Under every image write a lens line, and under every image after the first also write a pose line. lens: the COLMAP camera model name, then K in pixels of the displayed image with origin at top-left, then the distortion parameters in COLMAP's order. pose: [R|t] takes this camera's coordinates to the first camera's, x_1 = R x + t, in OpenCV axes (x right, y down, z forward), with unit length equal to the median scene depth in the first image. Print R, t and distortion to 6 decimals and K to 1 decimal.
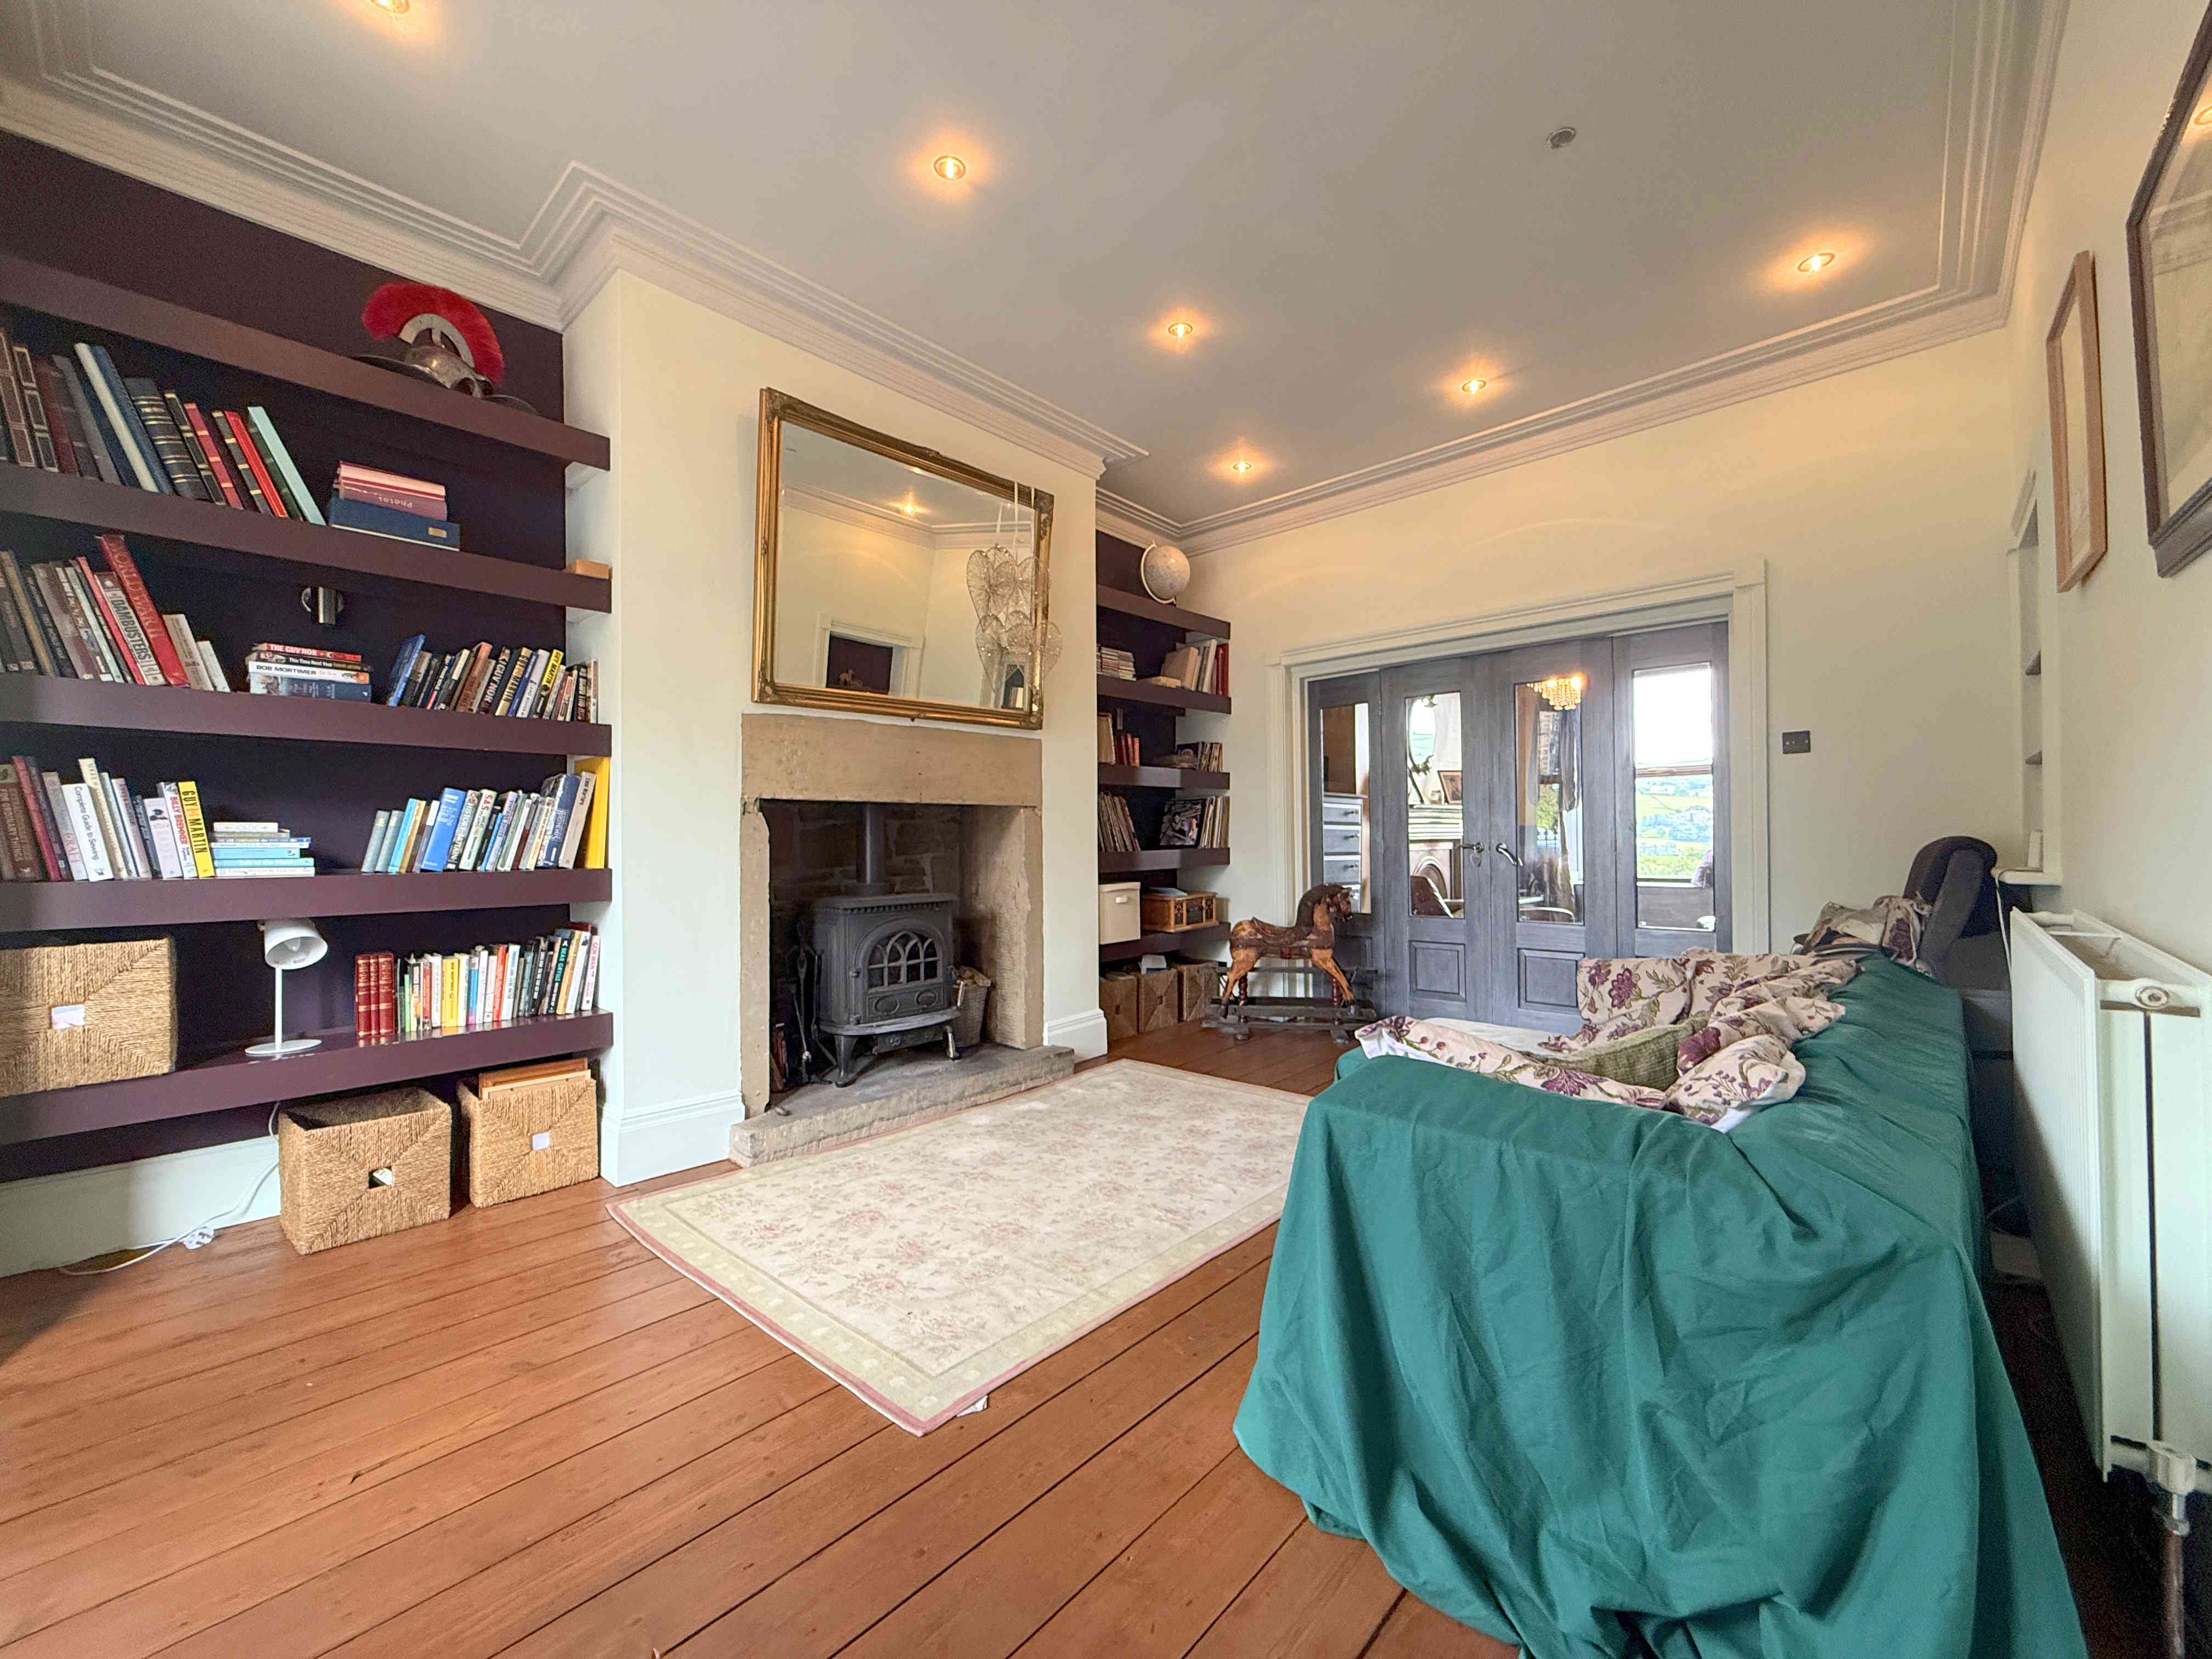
lens RADIAL K [[881.4, 0, 1113.8], [0, 881.4, 824.3], [0, 0, 1]] dist [-0.001029, 0.000759]
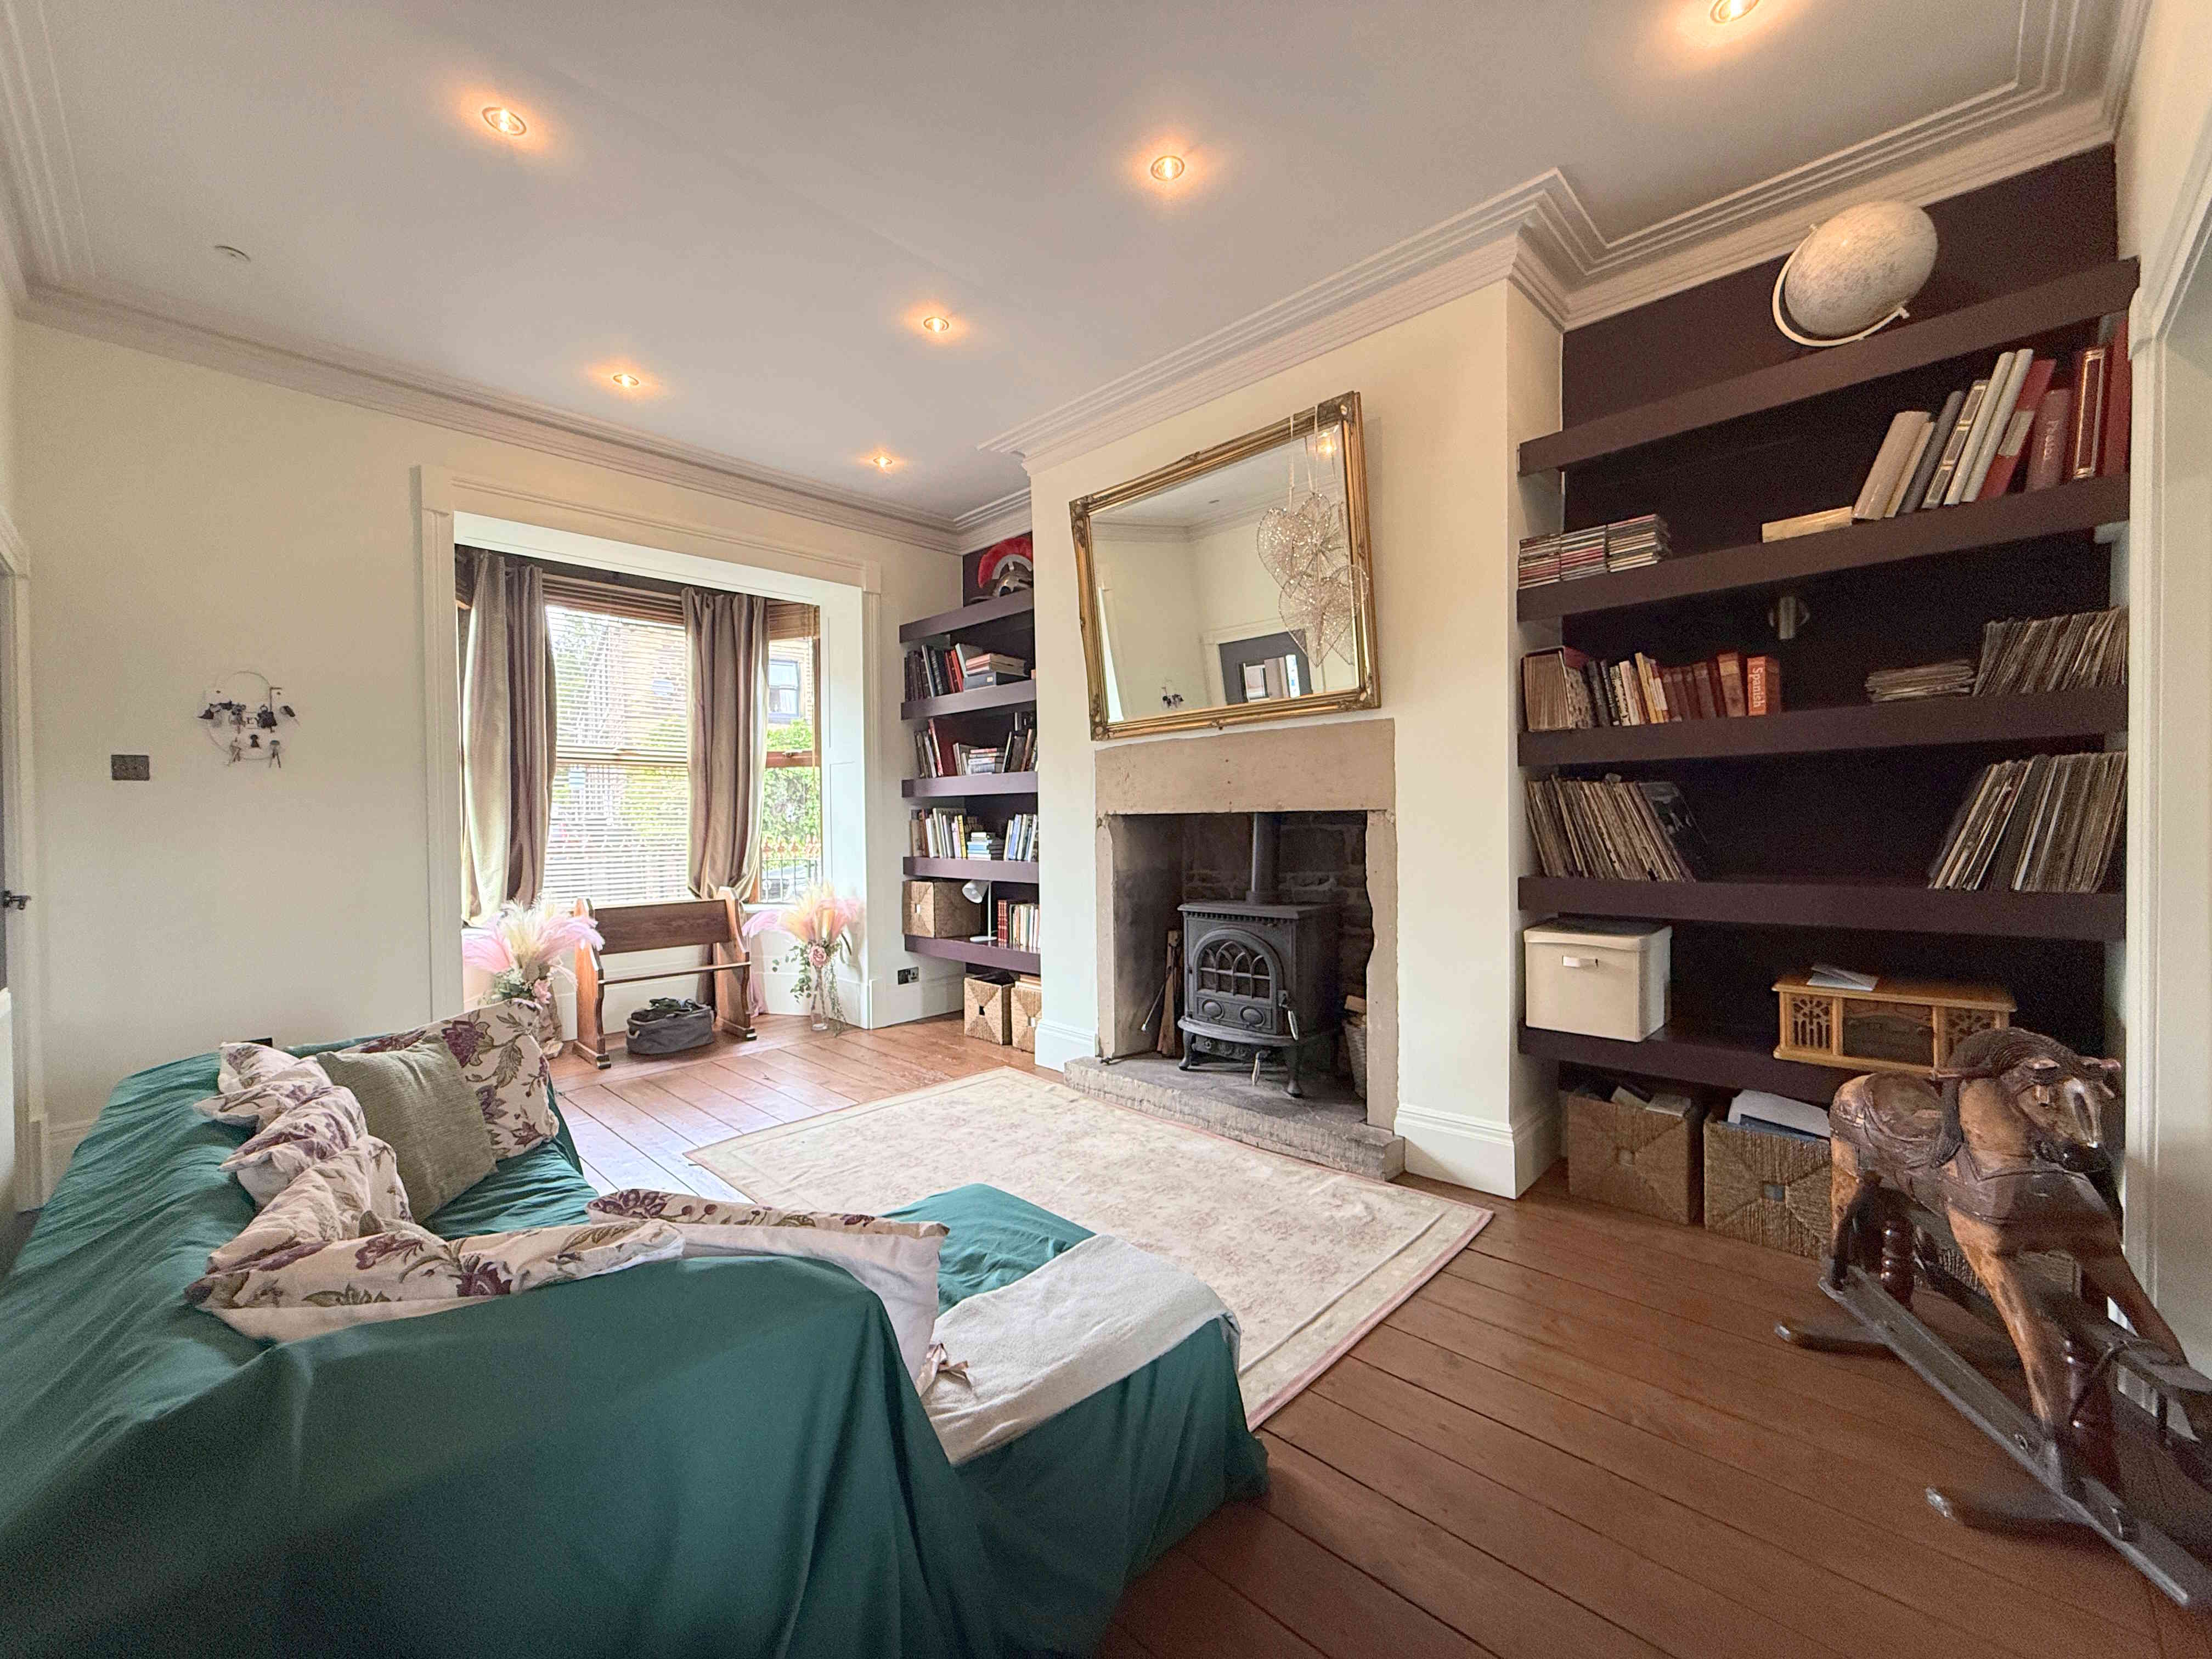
lens RADIAL K [[881.4, 0, 1112.3], [0, 881.4, 827.4], [0, 0, 1]] dist [-0.001029, 0.000759]
pose [[-0.034085, 0.010519, -0.999364, 0.752705], [0.021216, 0.999727, 0.009799, -0.019787], [0.999194, -0.020868, -0.034299, 0.893435]]
